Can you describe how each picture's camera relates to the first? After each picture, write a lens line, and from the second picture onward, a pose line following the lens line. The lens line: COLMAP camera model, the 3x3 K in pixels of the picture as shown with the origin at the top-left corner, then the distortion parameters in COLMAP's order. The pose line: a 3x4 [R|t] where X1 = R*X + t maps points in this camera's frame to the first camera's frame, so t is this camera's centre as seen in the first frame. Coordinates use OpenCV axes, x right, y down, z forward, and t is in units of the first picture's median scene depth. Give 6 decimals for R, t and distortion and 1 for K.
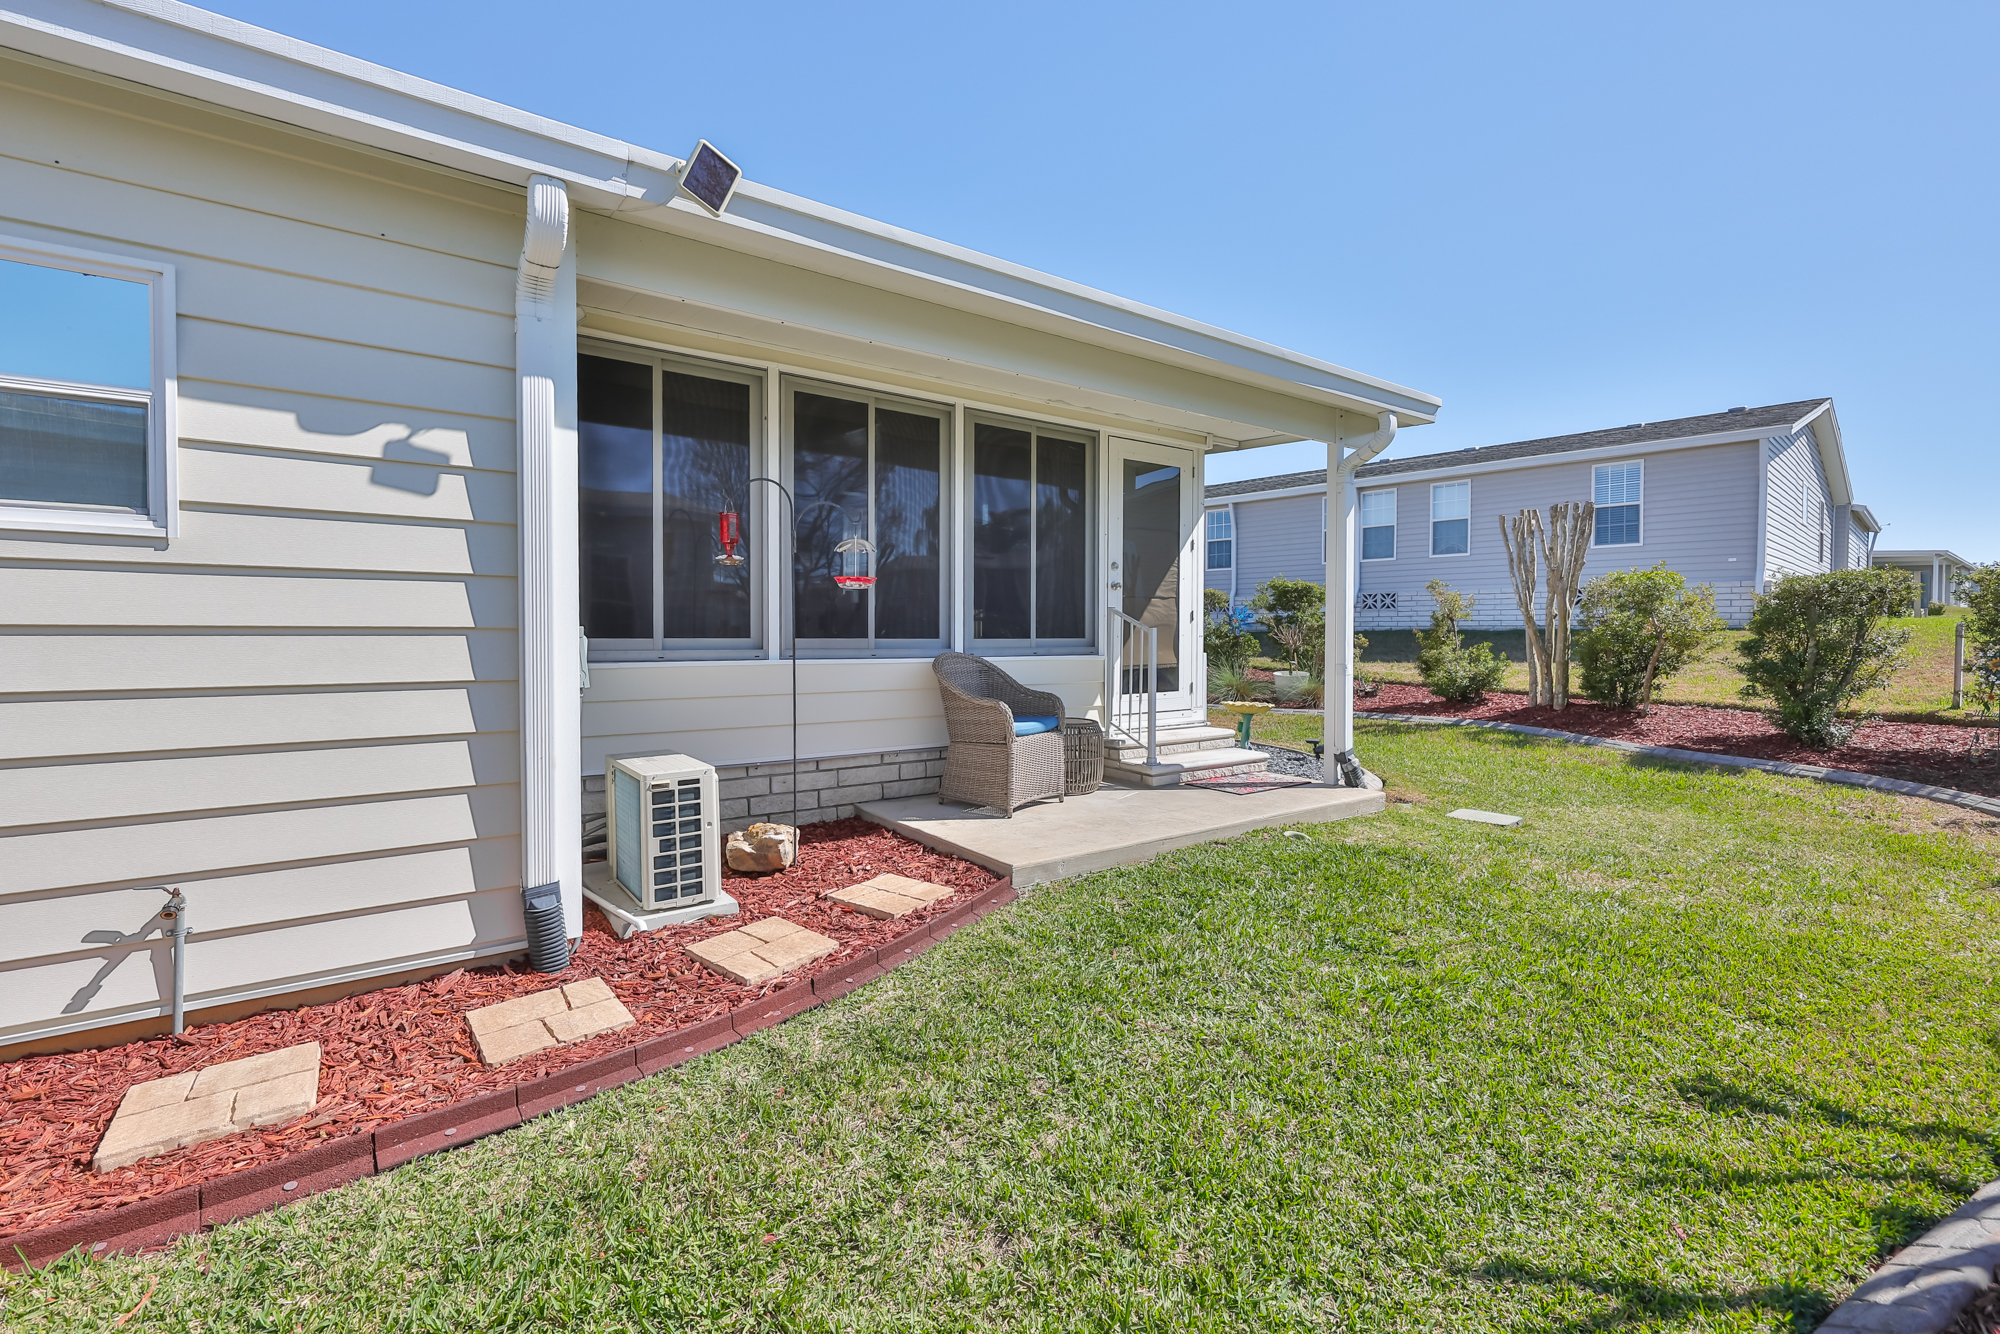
lens RADIAL K [[867.4, 0, 1015.1], [0, 867.4, 653.5], [0, 0, 1]] dist [-0.004254, 0.000569]
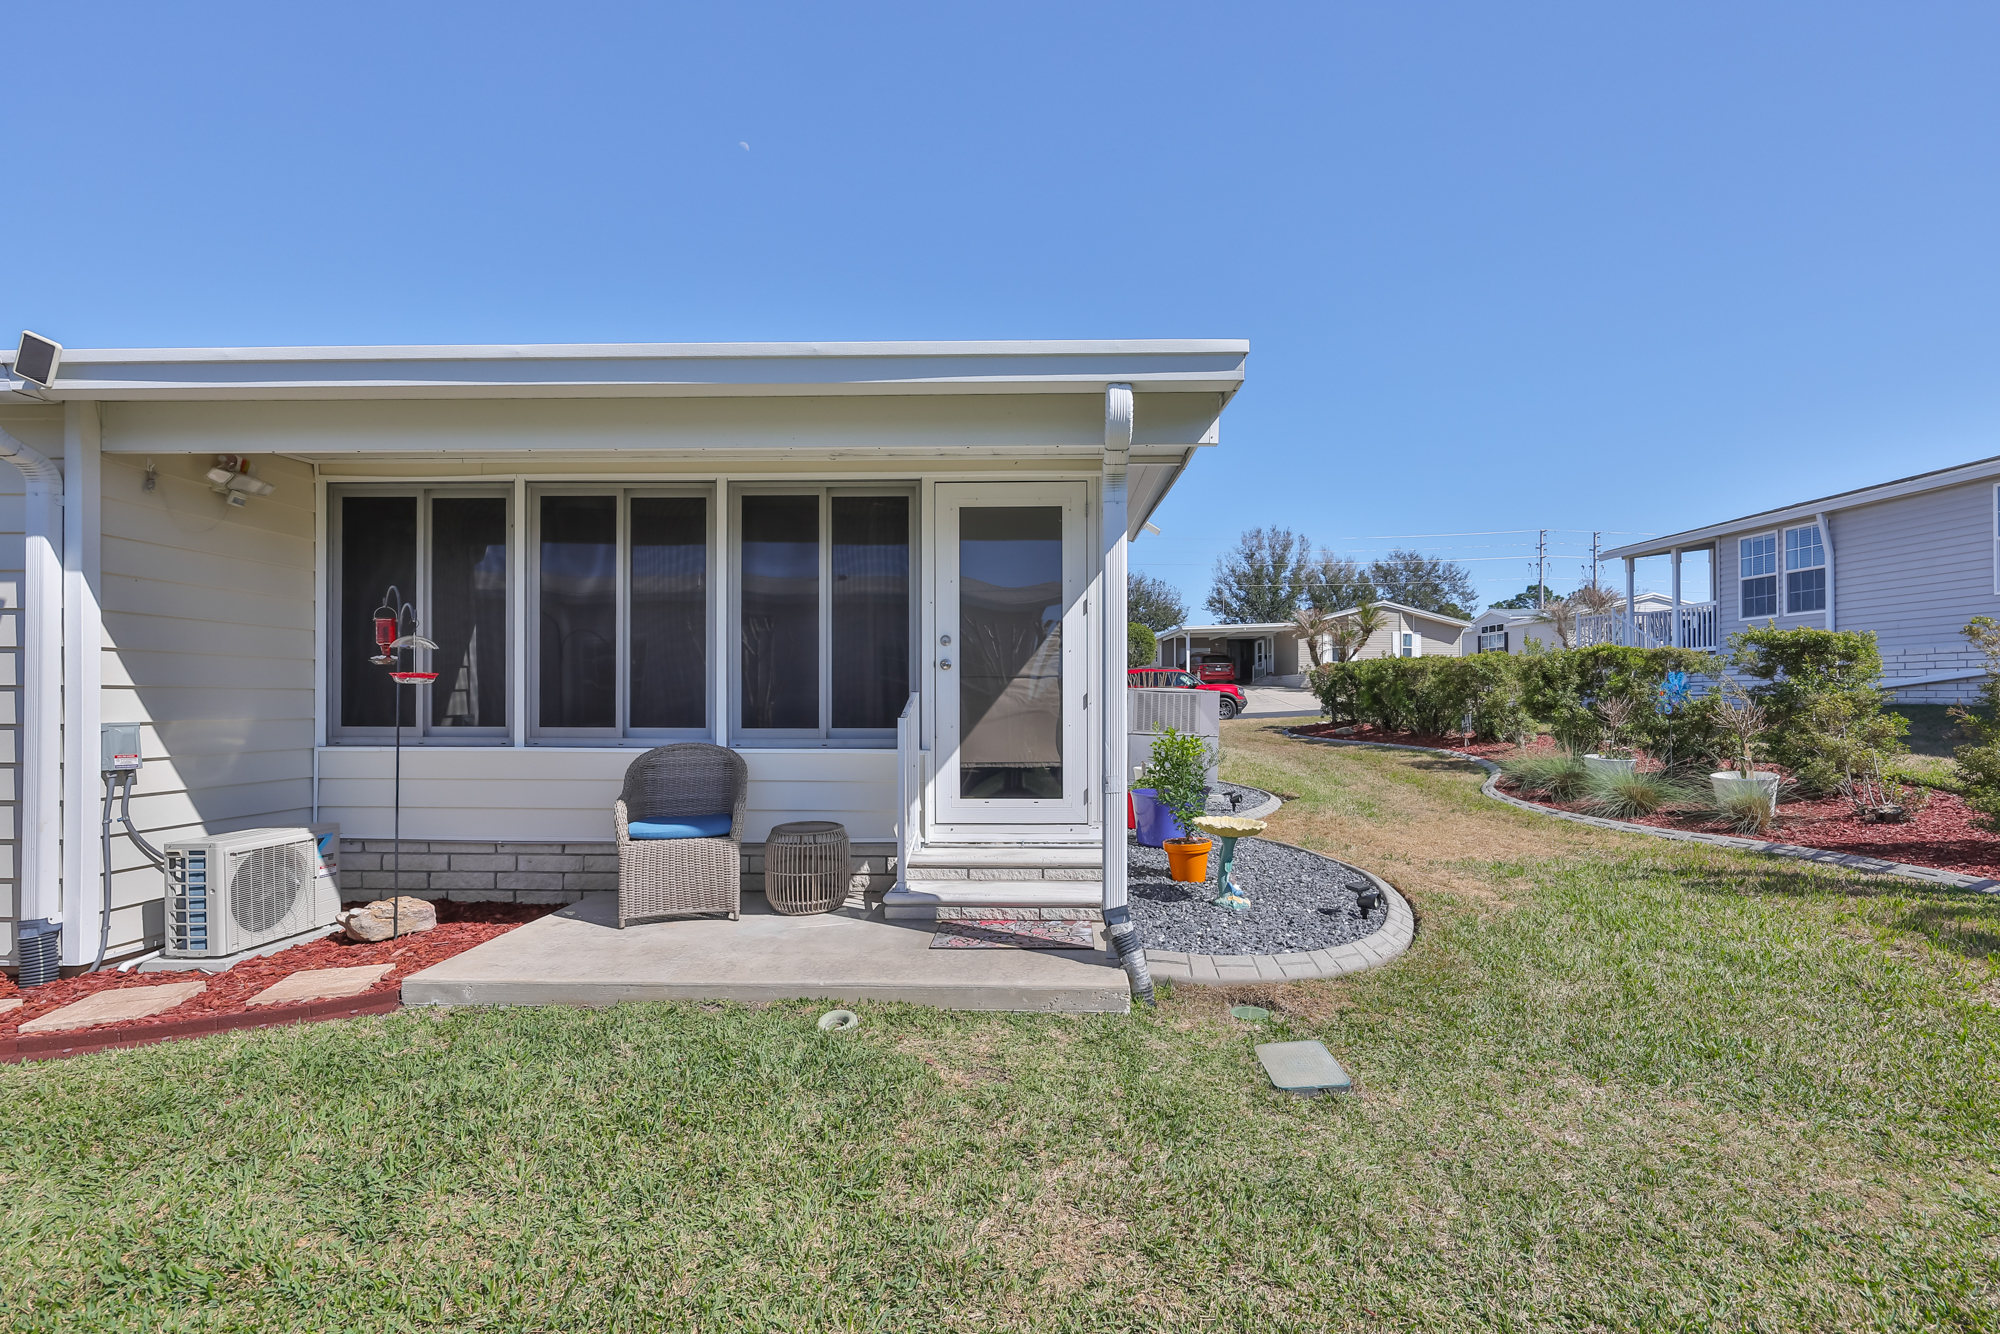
lens RADIAL K [[867.4, 0, 1014.1], [0, 867.4, 701.4], [0, 0, 1]] dist [-0.004254, 0.000569]
pose [[0.793160, -0.000036, -0.609013, 0.730768], [-0.014632, 0.999710, -0.019116, -0.031566], [0.608838, 0.024073, 0.792930, 0.436767]]
